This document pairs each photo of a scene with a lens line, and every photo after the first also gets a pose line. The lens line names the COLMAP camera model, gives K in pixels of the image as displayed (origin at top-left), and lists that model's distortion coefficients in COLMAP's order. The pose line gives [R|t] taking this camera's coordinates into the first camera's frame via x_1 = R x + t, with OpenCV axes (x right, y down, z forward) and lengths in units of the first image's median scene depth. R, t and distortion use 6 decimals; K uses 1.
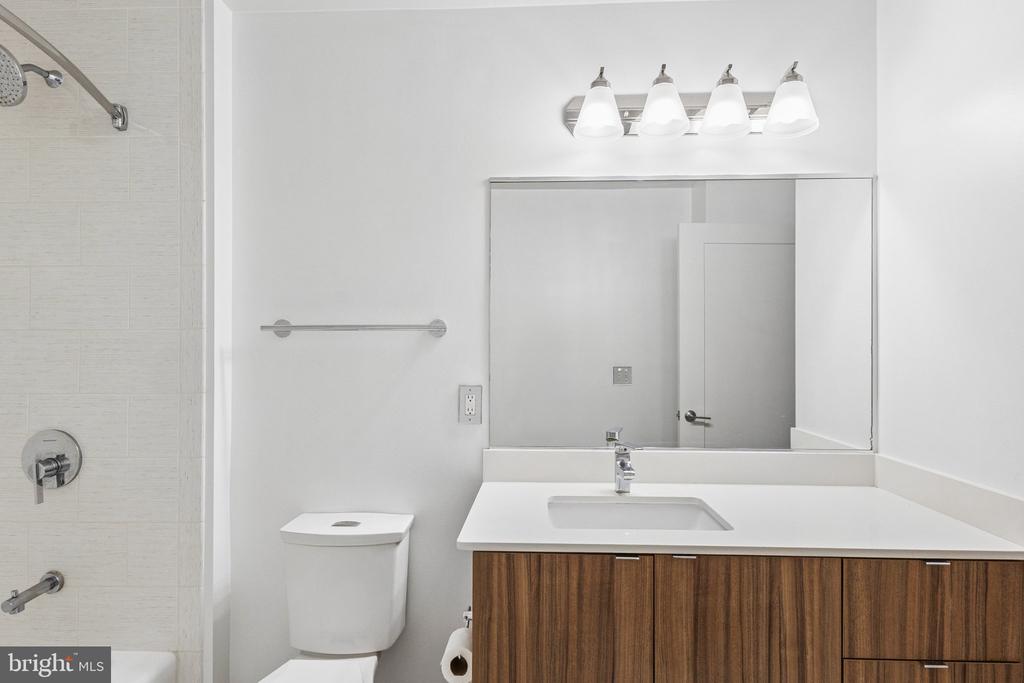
lens RADIAL K [[559.2, 0, 514.1], [0, 559.2, 343.7], [0, 0, 1]] dist [0.017410, -0.006084]
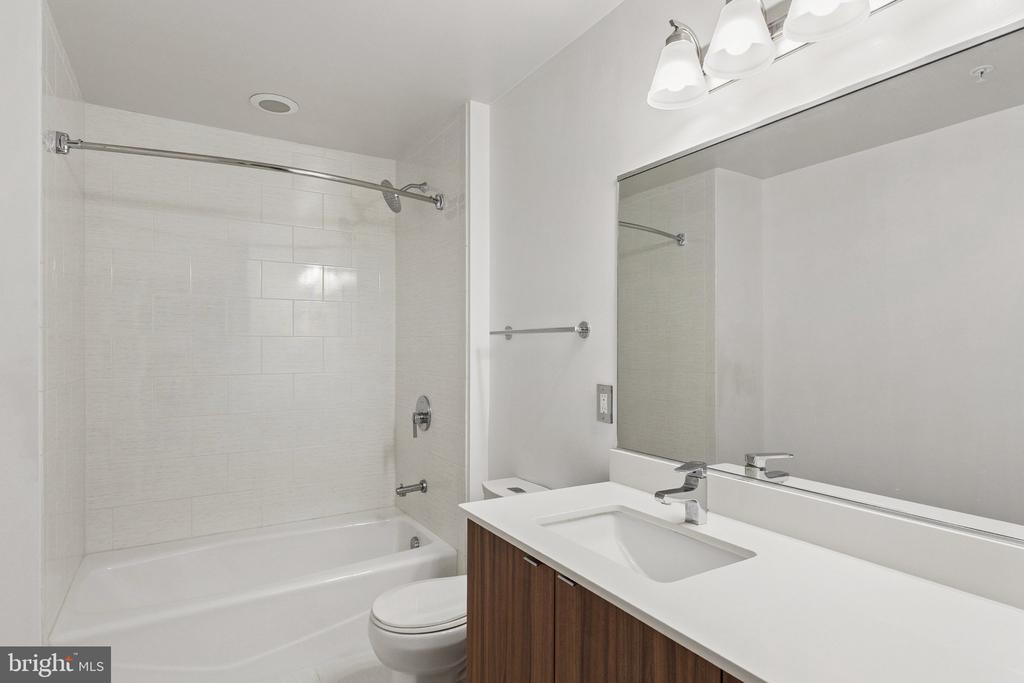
lens RADIAL K [[559.2, 0, 509.0], [0, 559.2, 342.2], [0, 0, 1]] dist [0.017410, -0.006084]
pose [[0.540579, -0.003124, -0.841288, 0.714757], [-0.000840, 0.999991, -0.004253, -0.000099], [0.841293, 0.003006, 0.540571, 0.304625]]
